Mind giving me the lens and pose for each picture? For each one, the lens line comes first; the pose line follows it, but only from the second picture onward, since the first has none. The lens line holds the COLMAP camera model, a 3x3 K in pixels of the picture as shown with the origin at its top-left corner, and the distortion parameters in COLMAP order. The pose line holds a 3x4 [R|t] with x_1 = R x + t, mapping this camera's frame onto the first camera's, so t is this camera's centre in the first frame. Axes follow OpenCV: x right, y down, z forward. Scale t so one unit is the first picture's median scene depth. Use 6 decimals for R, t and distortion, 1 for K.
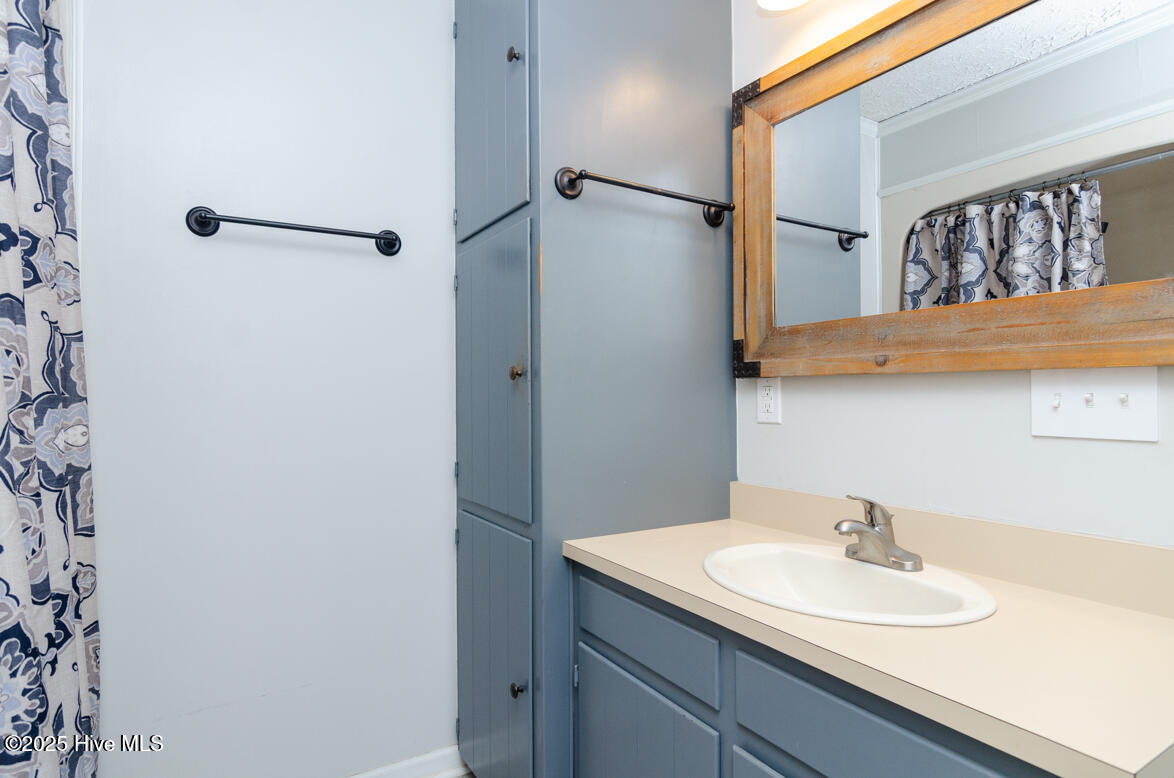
lens RADIAL K [[625.1, 0, 584.7], [0, 625.1, 388.1], [0, 0, 1]] dist [-0.000525, 0.001144]
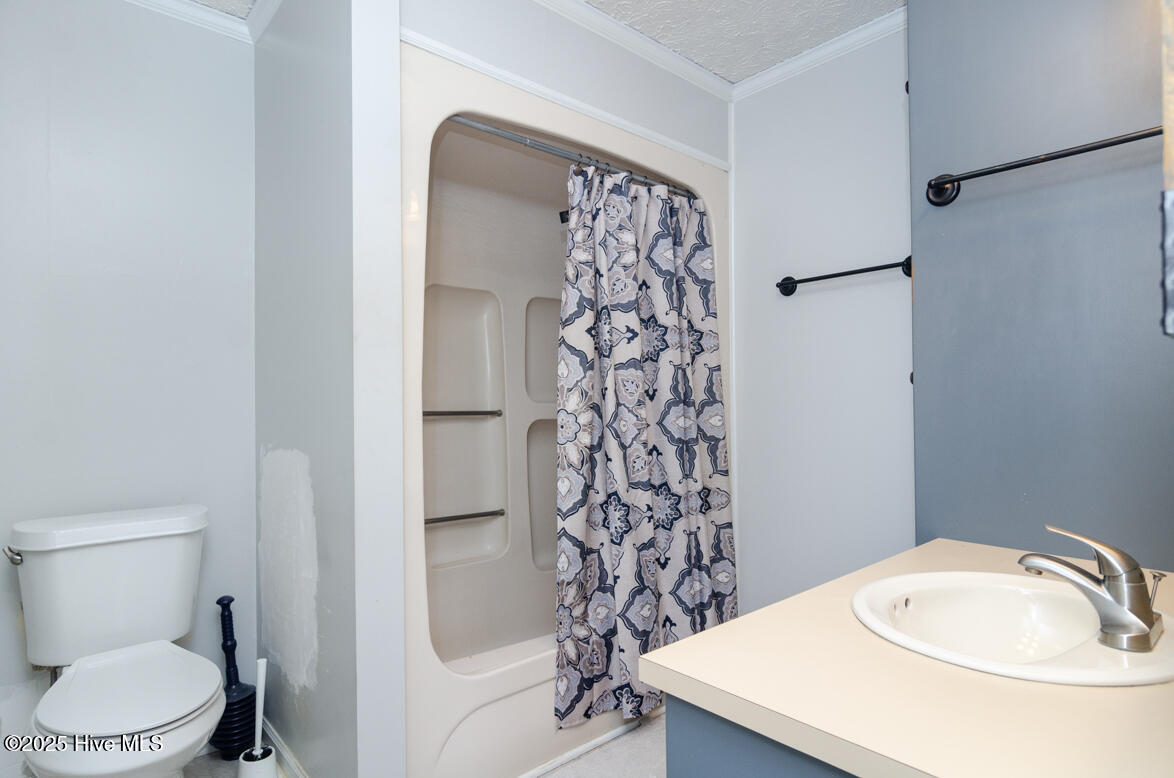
lens RADIAL K [[625.1, 0, 587.6], [0, 625.1, 396.7], [0, 0, 1]] dist [-0.000525, 0.001144]
pose [[0.184470, -0.005354, -0.982824, 0.996747], [0.020444, 0.999790, -0.001609, -0.001750], [0.982626, -0.019796, 0.184541, 0.271577]]
